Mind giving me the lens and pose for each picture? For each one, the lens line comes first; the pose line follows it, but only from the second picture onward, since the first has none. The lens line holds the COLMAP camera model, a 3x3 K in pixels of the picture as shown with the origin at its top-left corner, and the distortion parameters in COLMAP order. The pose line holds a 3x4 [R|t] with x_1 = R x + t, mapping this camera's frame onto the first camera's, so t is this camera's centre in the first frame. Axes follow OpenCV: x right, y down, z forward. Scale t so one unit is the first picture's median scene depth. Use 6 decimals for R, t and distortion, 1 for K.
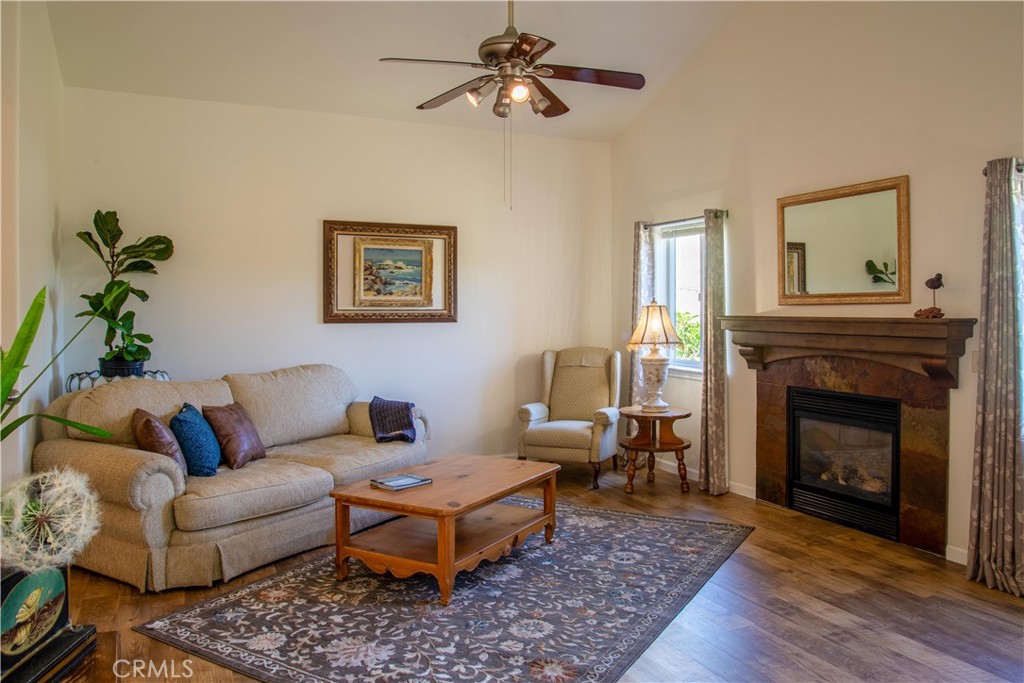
lens RADIAL K [[751.9, 0, 514.3], [0, 751.9, 310.2], [0, 0, 1]] dist [-0.072797, 0.004734]
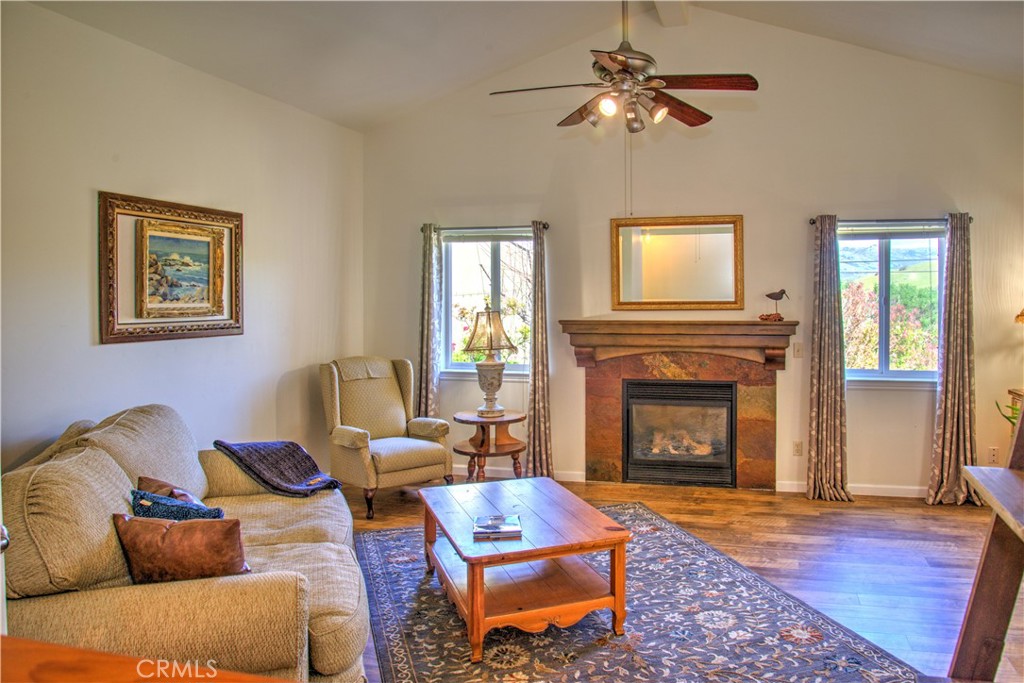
lens RADIAL K [[757.2, 0, 581.9], [0, 757.2, 306.0], [0, 0, 1]] dist [-0.068562, 0.001491]
pose [[0.619623, -0.010750, 0.784826, -0.764688], [0.005334, 0.999941, 0.009485, -0.032080], [-0.784881, -0.001691, 0.619644, 0.385571]]
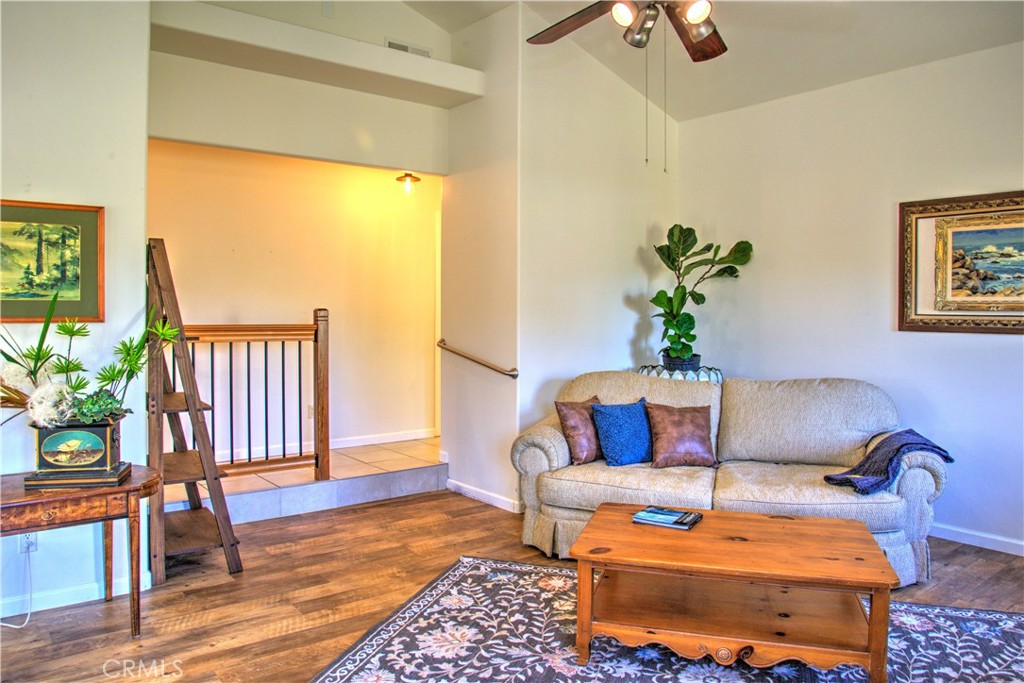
lens RADIAL K [[701.7, 0, 513.5], [0, 701.7, 313.2], [0, 0, 1]] dist [-0.053766, 0.001423]
pose [[0.222938, 0.011689, -0.974763, 0.569331], [-0.009253, 0.999908, 0.009875, -0.007743], [0.974789, 0.006818, 0.223026, 0.653309]]
